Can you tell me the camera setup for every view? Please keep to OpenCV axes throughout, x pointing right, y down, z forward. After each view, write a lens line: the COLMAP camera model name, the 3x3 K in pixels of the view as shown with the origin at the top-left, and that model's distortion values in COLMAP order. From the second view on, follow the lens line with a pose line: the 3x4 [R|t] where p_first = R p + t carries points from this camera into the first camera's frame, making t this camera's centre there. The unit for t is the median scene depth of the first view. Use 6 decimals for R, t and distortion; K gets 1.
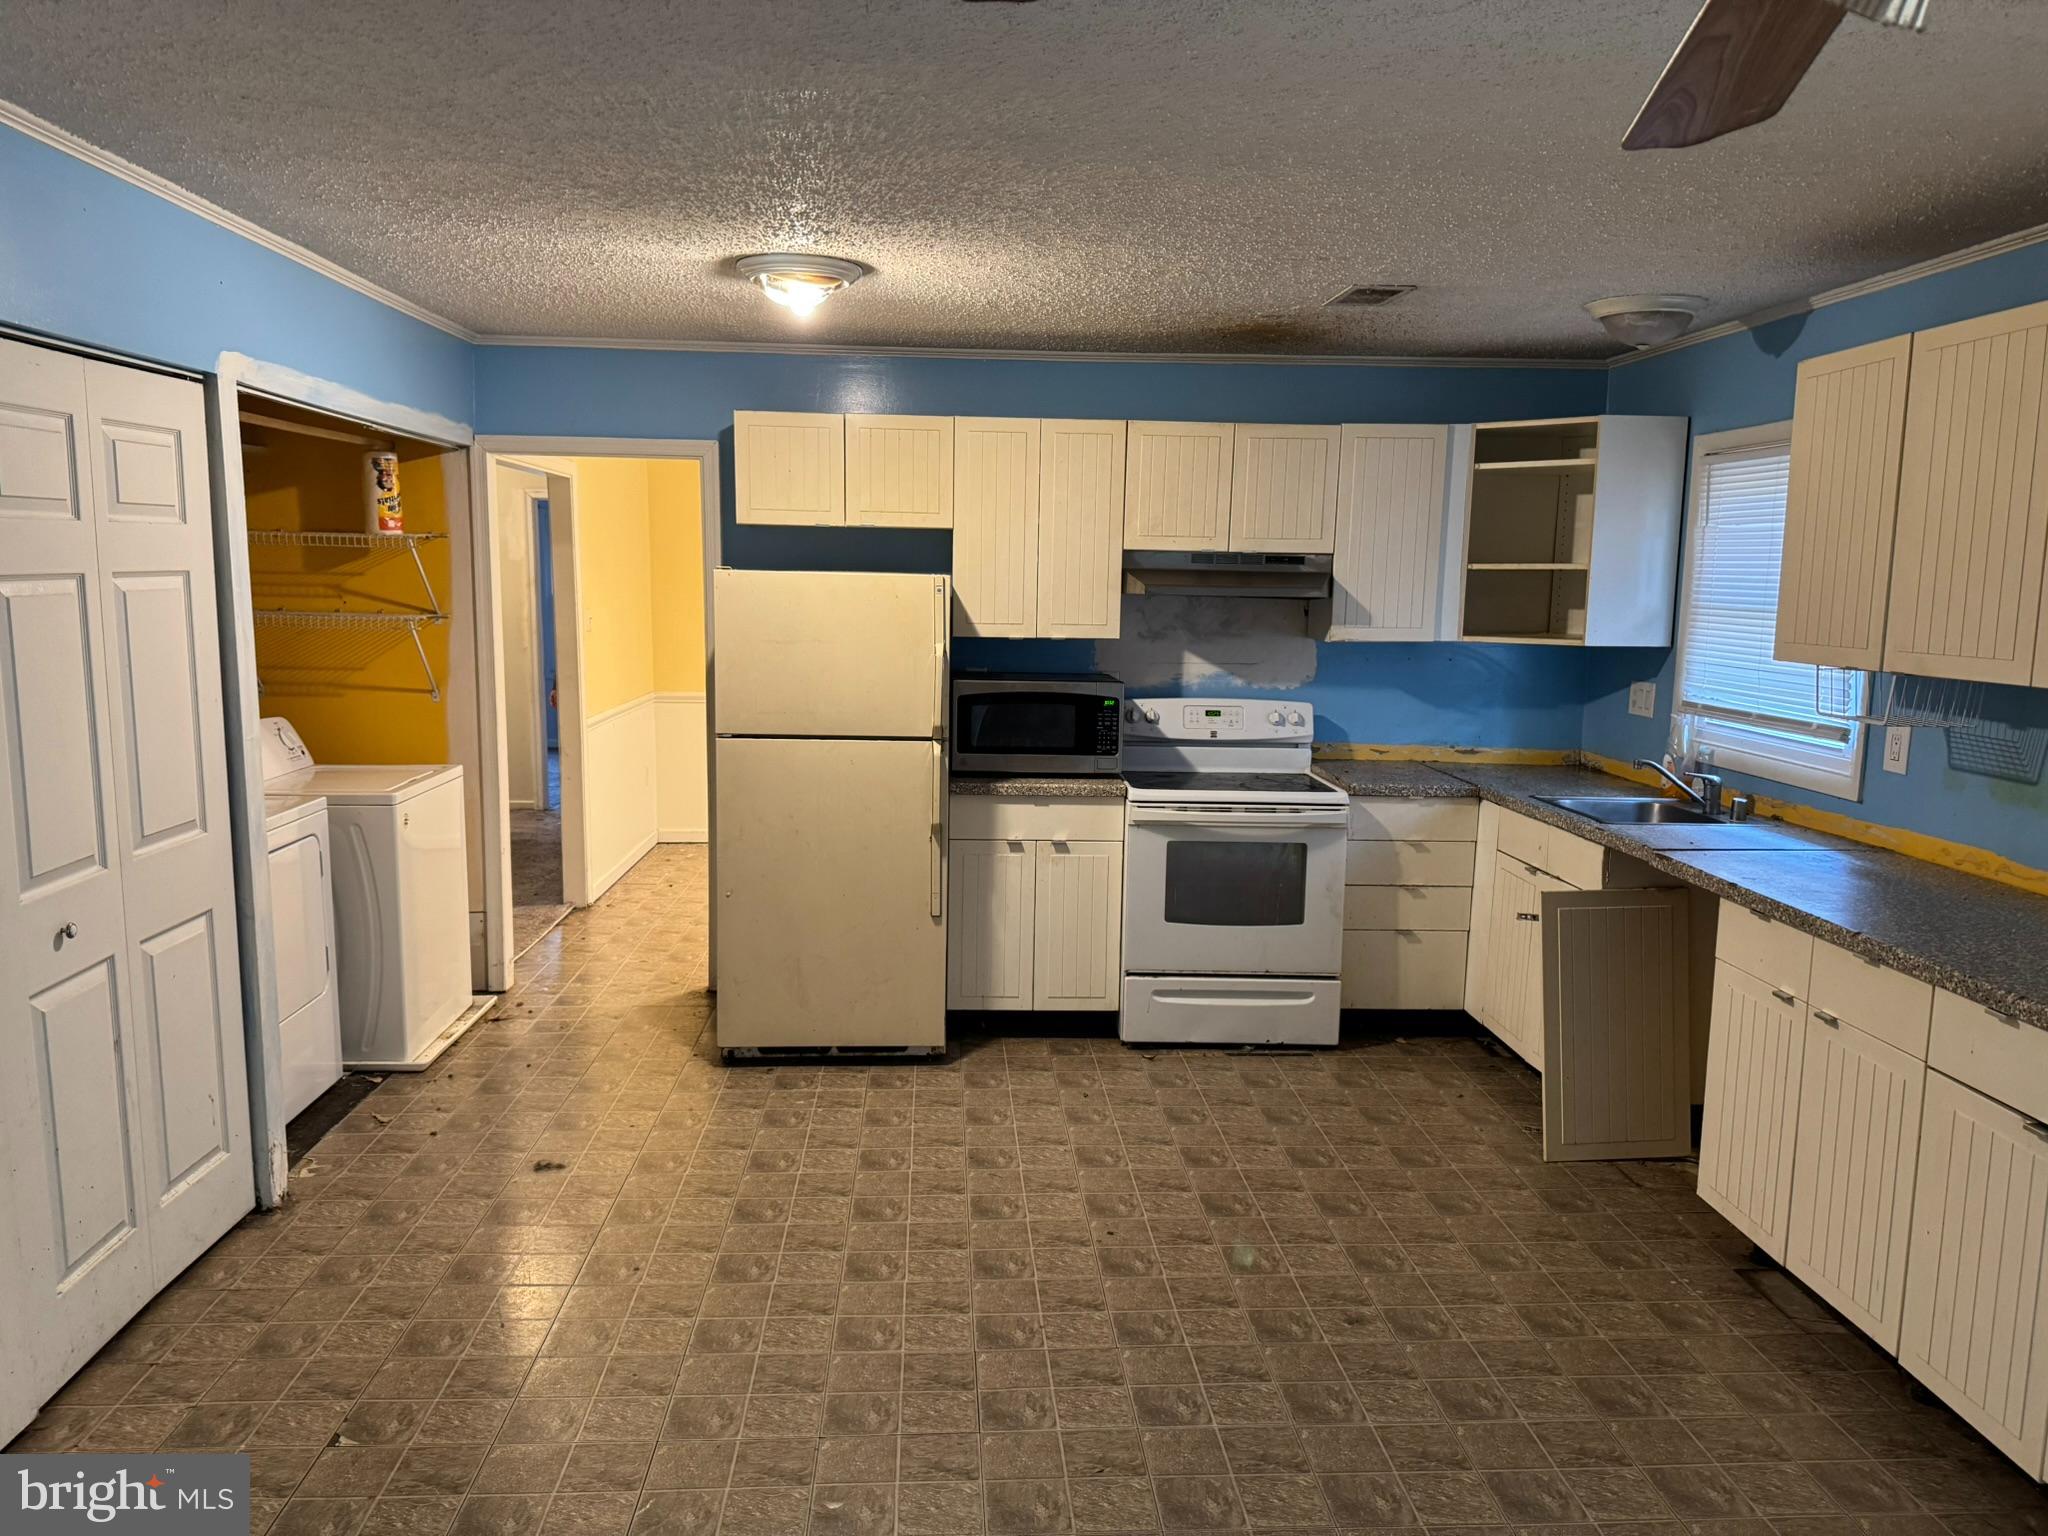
lens RADIAL K [[1435.2, 0, 1016.9], [0, 1435.2, 772.9], [0, 0, 1]] dist [0.062019, -0.073841]
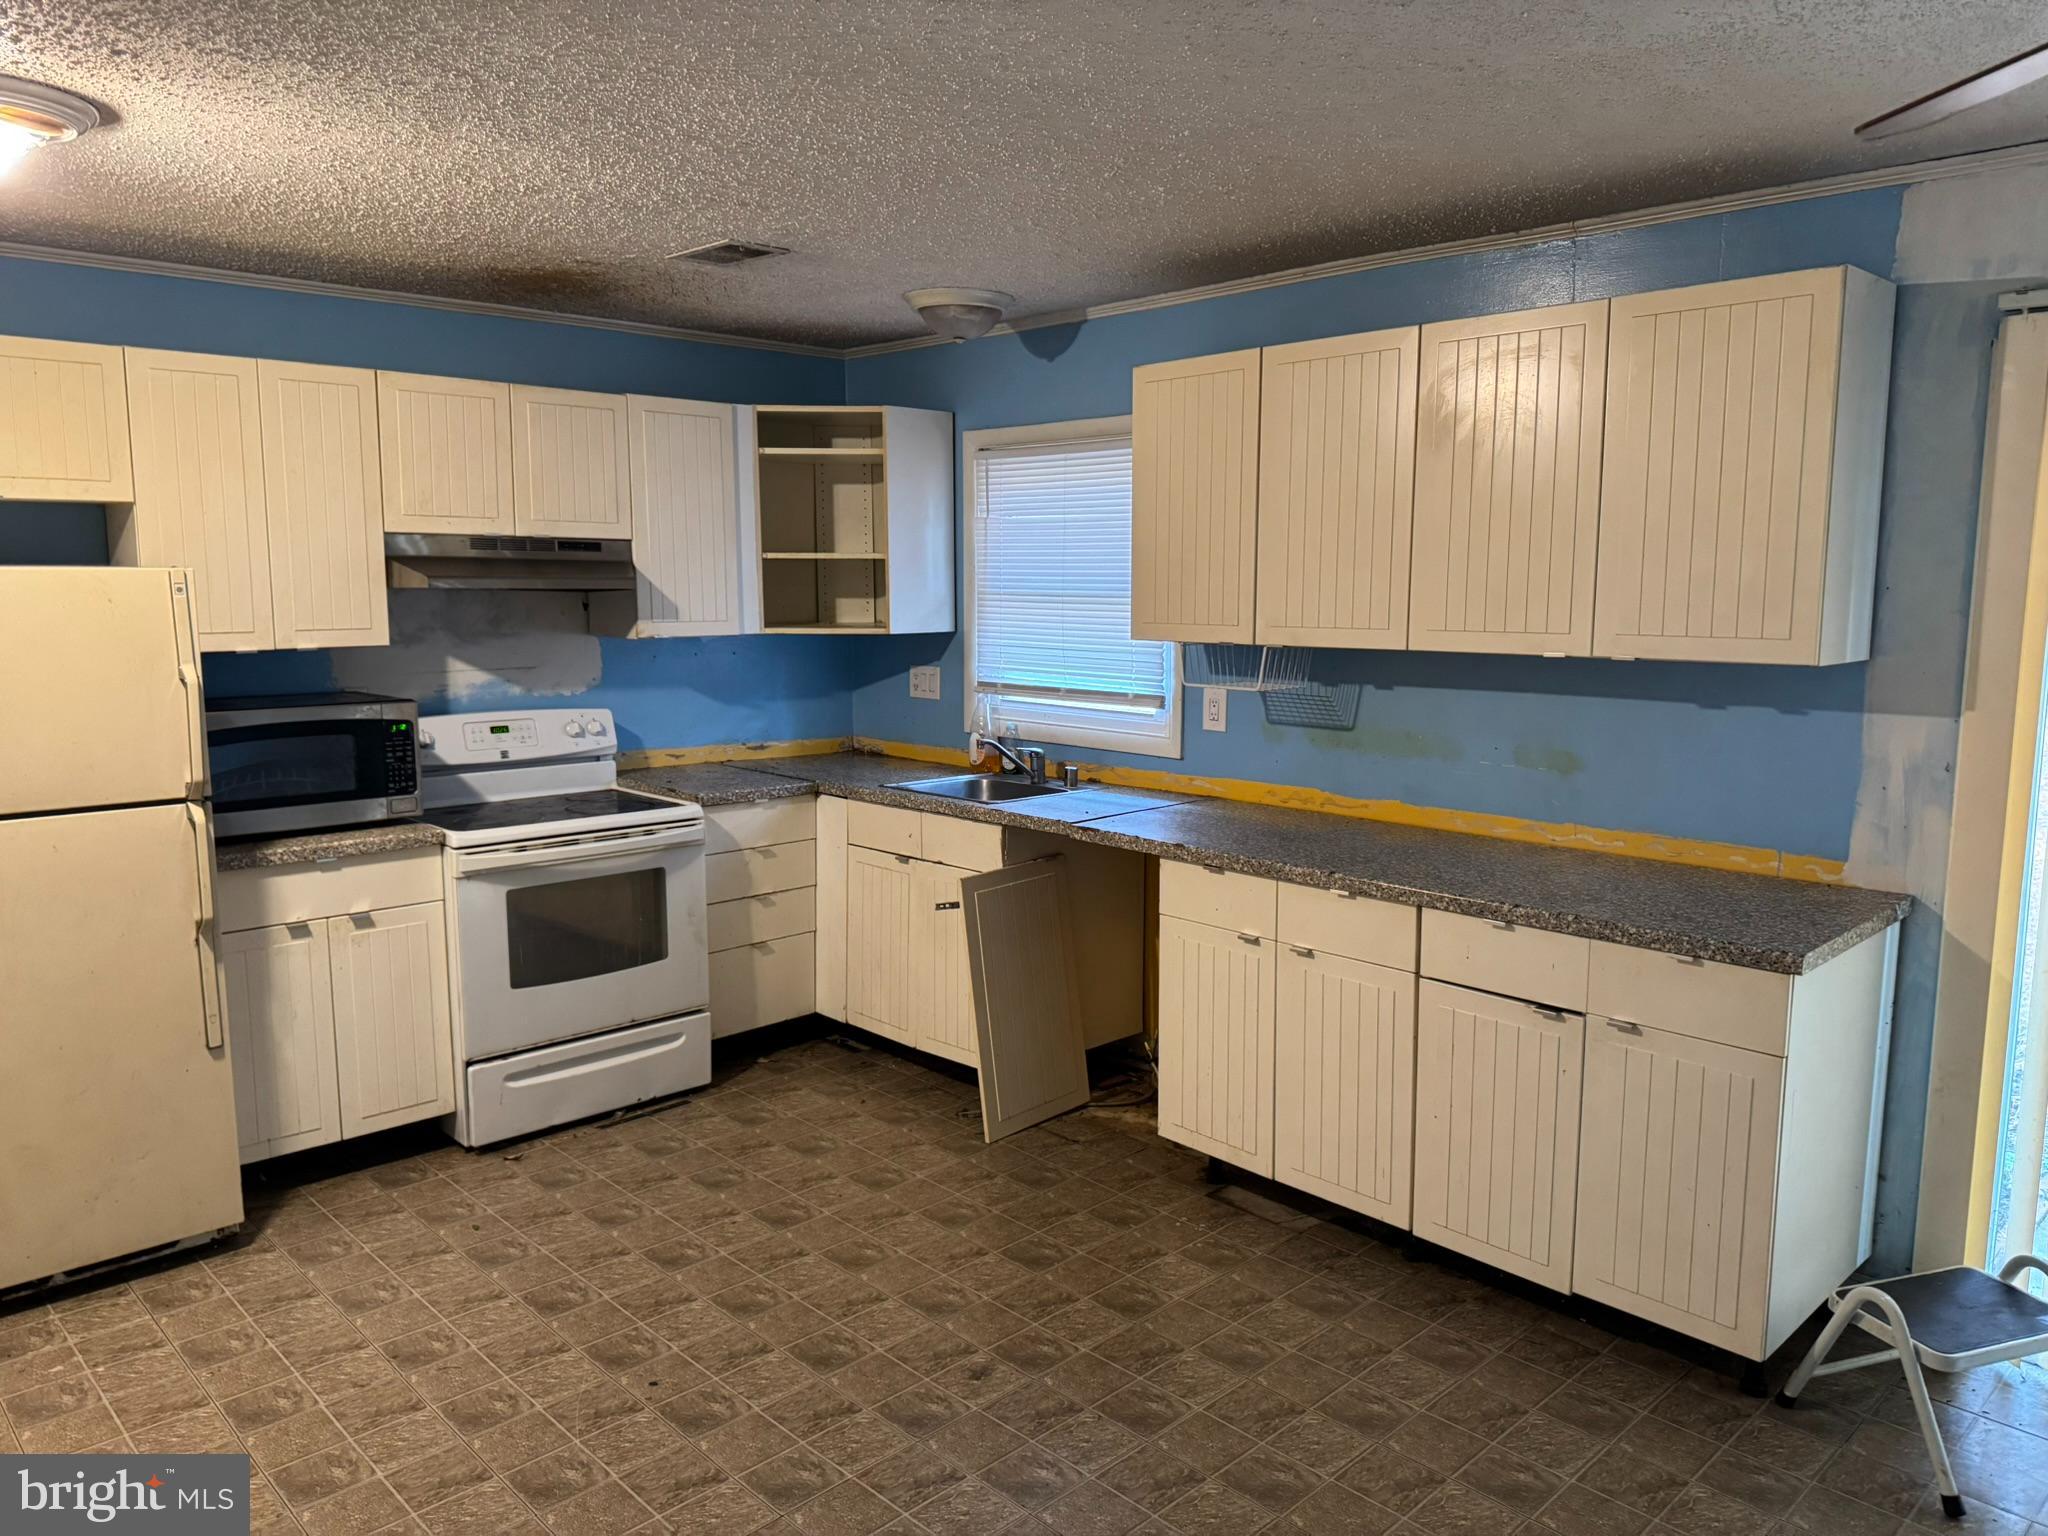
lens RADIAL K [[1435.2, 0, 1020.3], [0, 1435.2, 763.1], [0, 0, 1]] dist [0.062019, -0.073841]
pose [[0.756698, -0.100834, 0.645941, -0.209923], [0.100943, 0.994206, 0.036949, -0.026617], [-0.645924, 0.037244, 0.762492, 0.187233]]
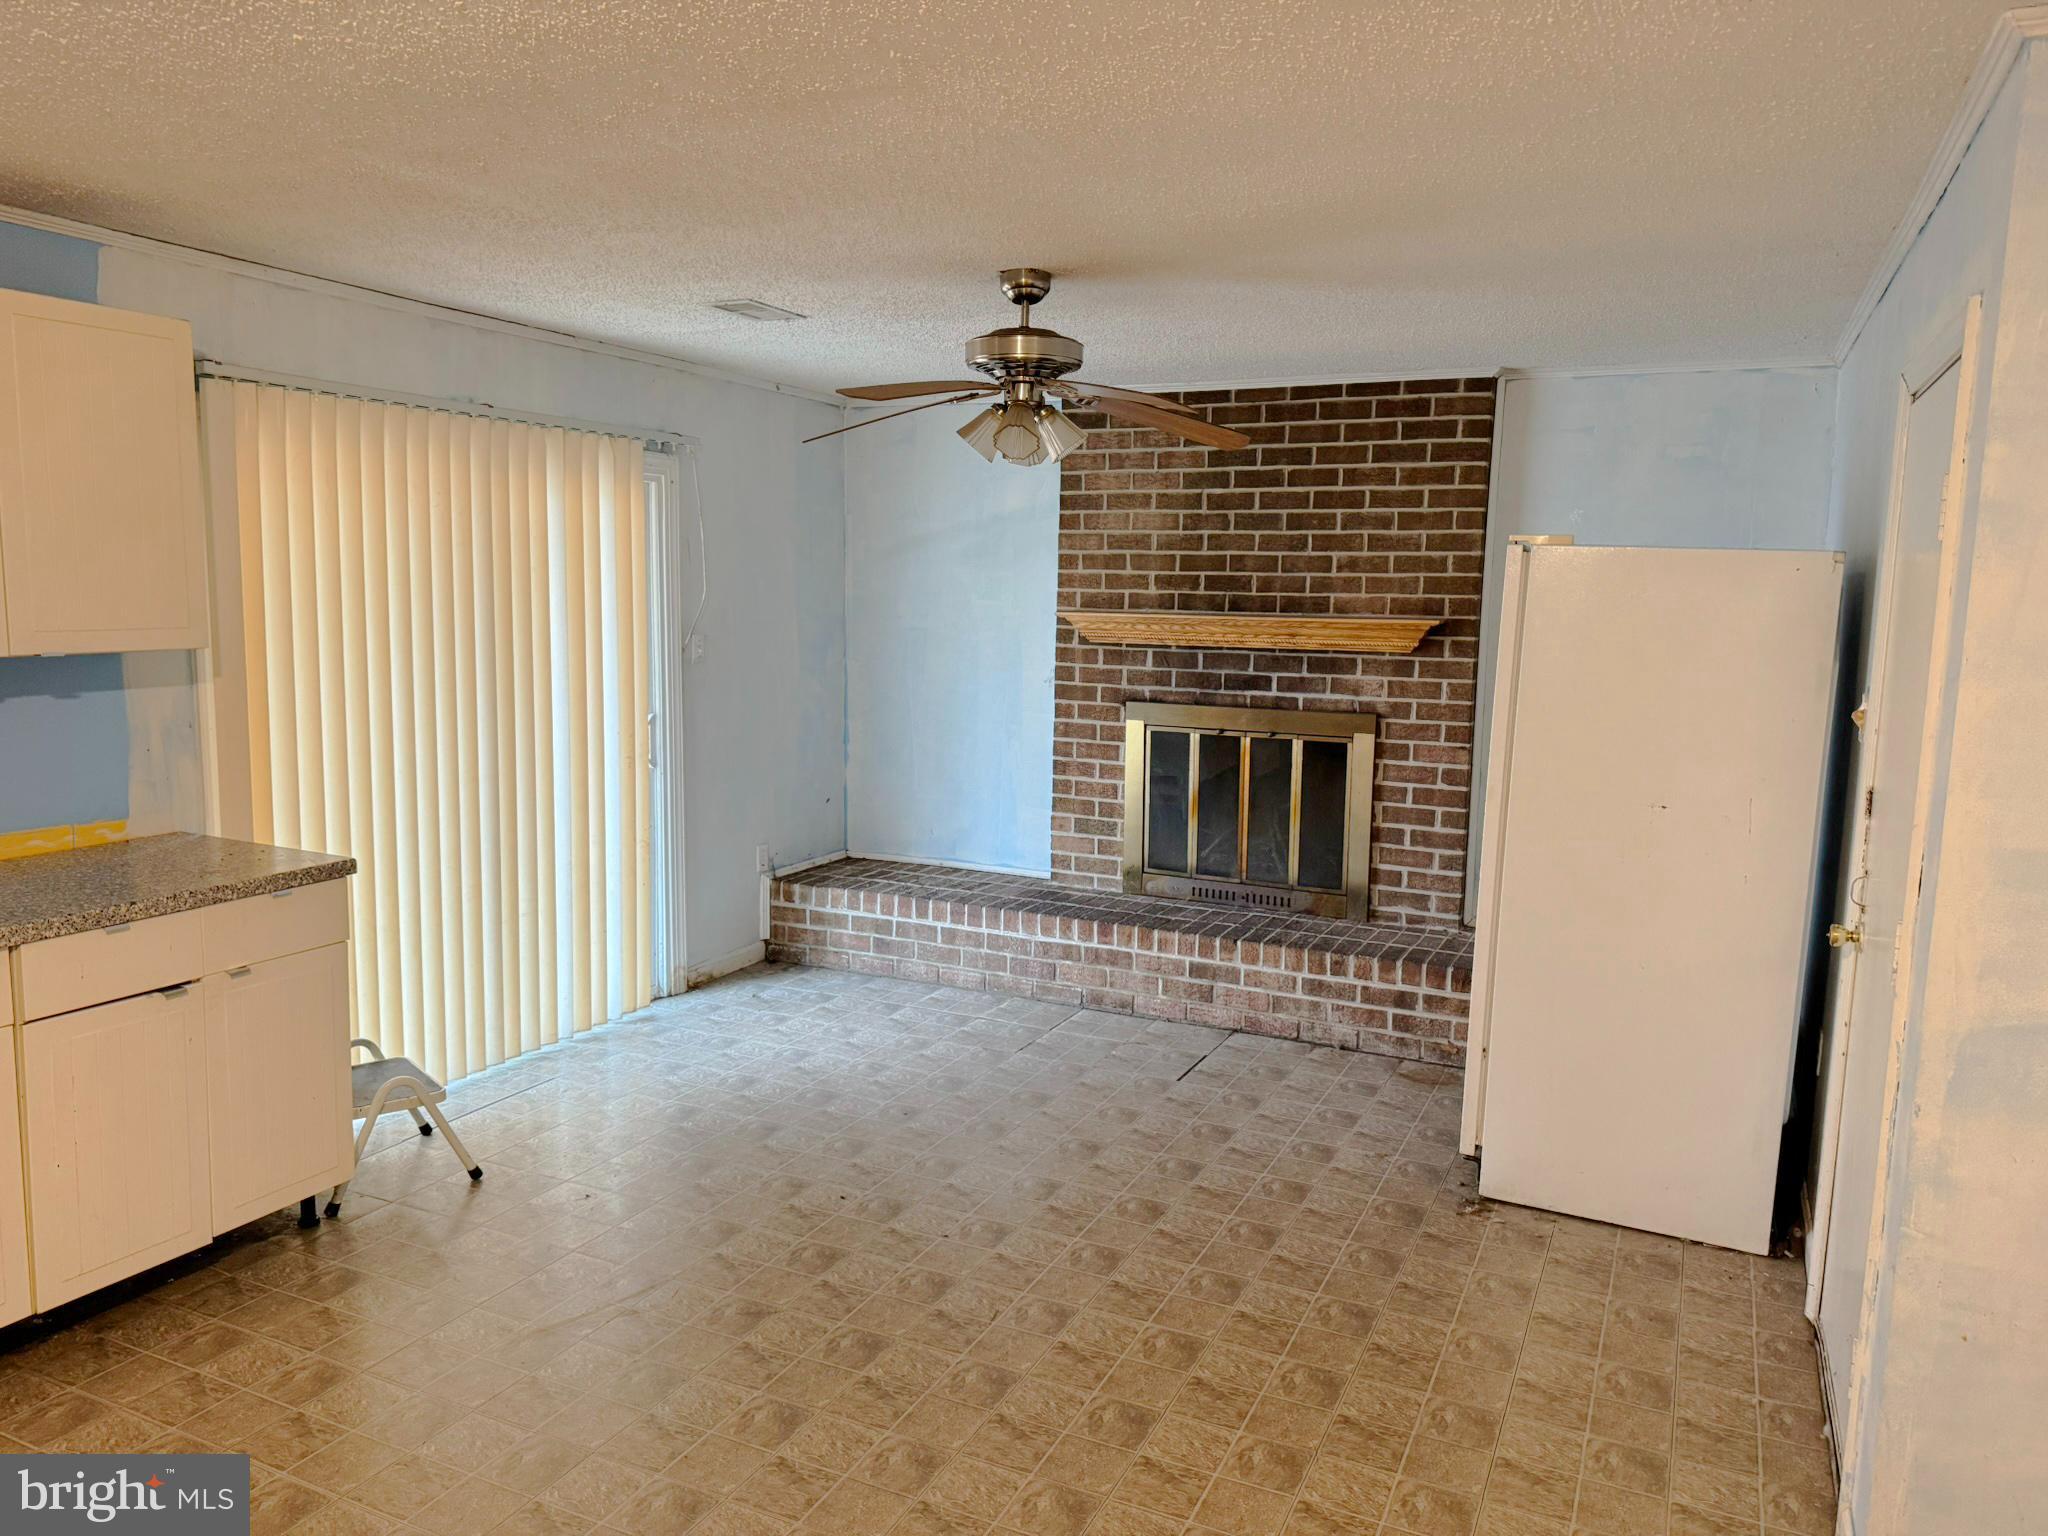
lens RADIAL K [[1435.2, 0, 1024.7], [0, 1435.2, 767.0], [0, 0, 1]] dist [0.062019, -0.073841]
pose [[-0.871924, -0.092184, 0.480885, -0.291258], [0.040664, 0.965092, 0.258735, -0.130152], [-0.487950, 0.245152, -0.837738, 0.882866]]
